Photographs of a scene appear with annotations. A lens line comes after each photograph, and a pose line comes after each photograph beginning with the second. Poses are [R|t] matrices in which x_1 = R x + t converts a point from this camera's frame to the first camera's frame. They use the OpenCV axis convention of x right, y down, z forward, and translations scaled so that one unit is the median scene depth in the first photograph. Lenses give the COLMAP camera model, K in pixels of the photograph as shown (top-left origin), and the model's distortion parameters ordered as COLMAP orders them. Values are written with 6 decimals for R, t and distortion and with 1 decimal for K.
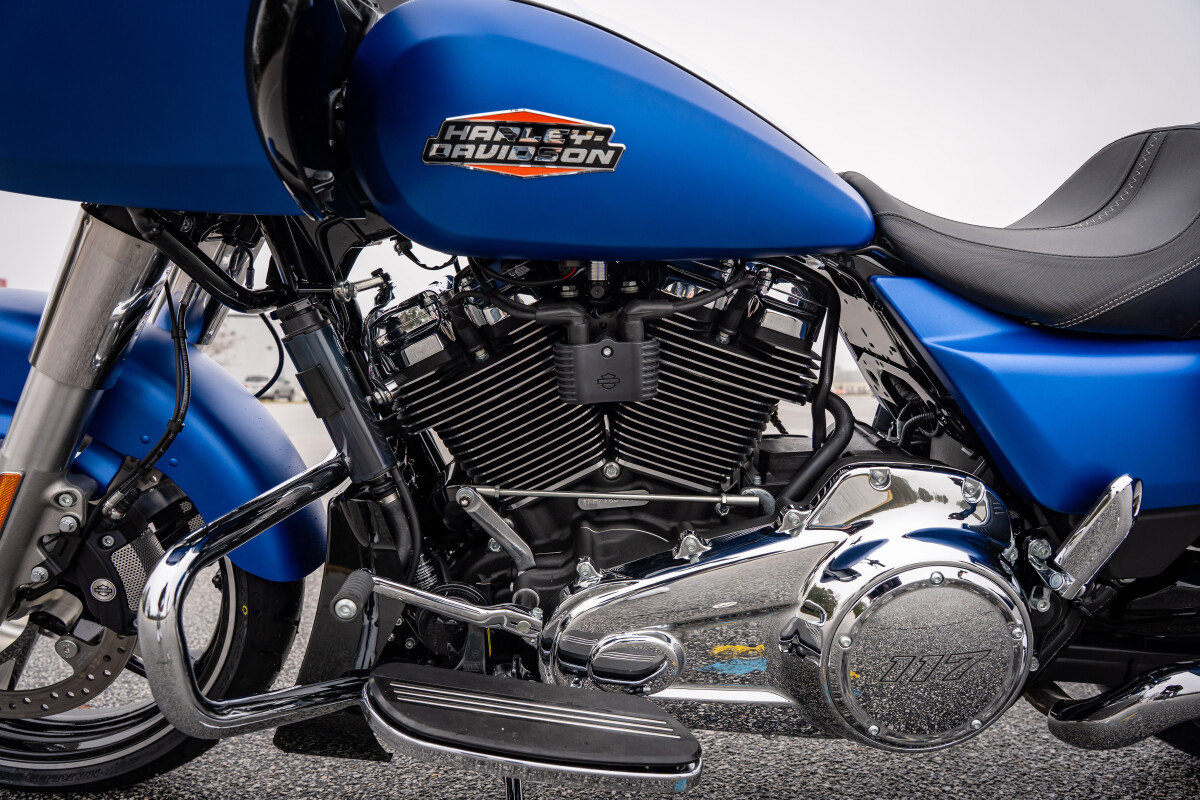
lens RADIAL K [[848.0, 0, 600.0], [0, 848.0, 400.0], [0, 0, 1]] dist [-0.005983, -0.001158]
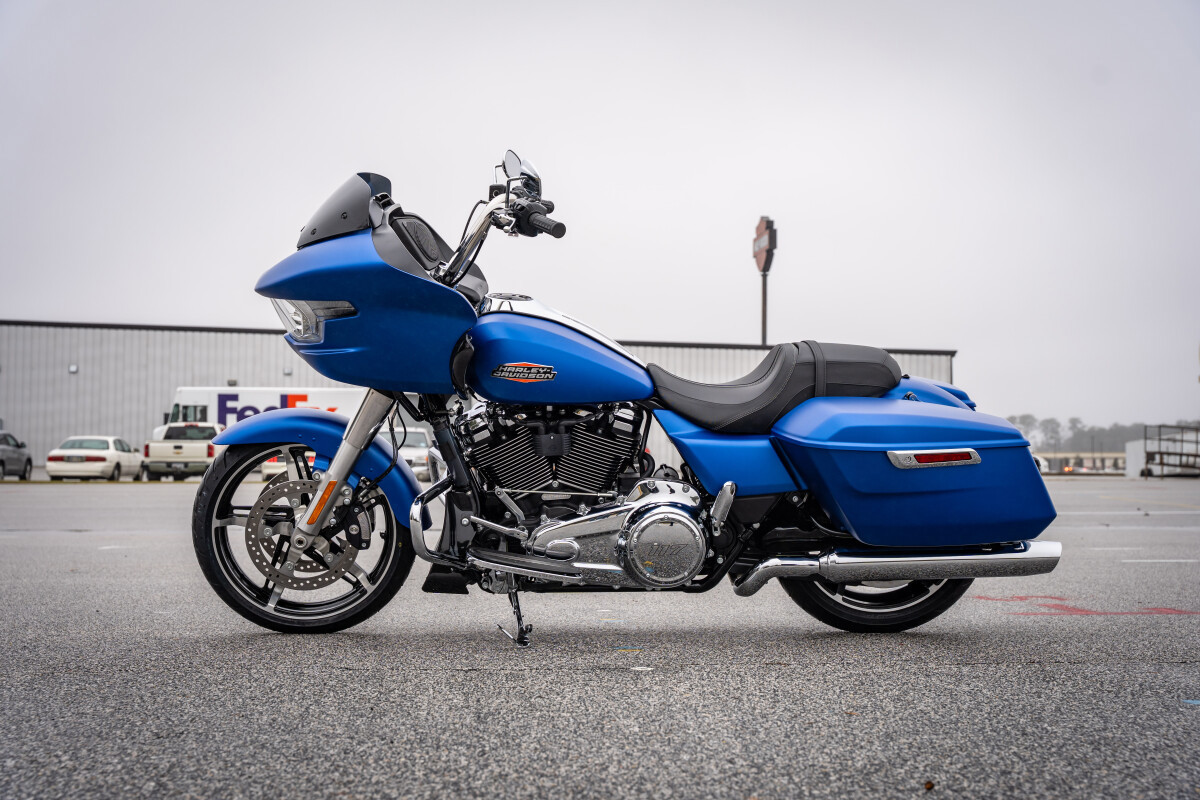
lens RADIAL K [[1668.3, 0, 600.0], [0, 1668.3, 400.0], [0, 0, 1]] dist [0.004982, 0.008093]
pose [[0.999986, 0.004859, -0.001876, 0.162243], [-0.004947, 0.998735, -0.050043, 0.086438], [0.001630, 0.050052, 0.998745, -4.146156]]
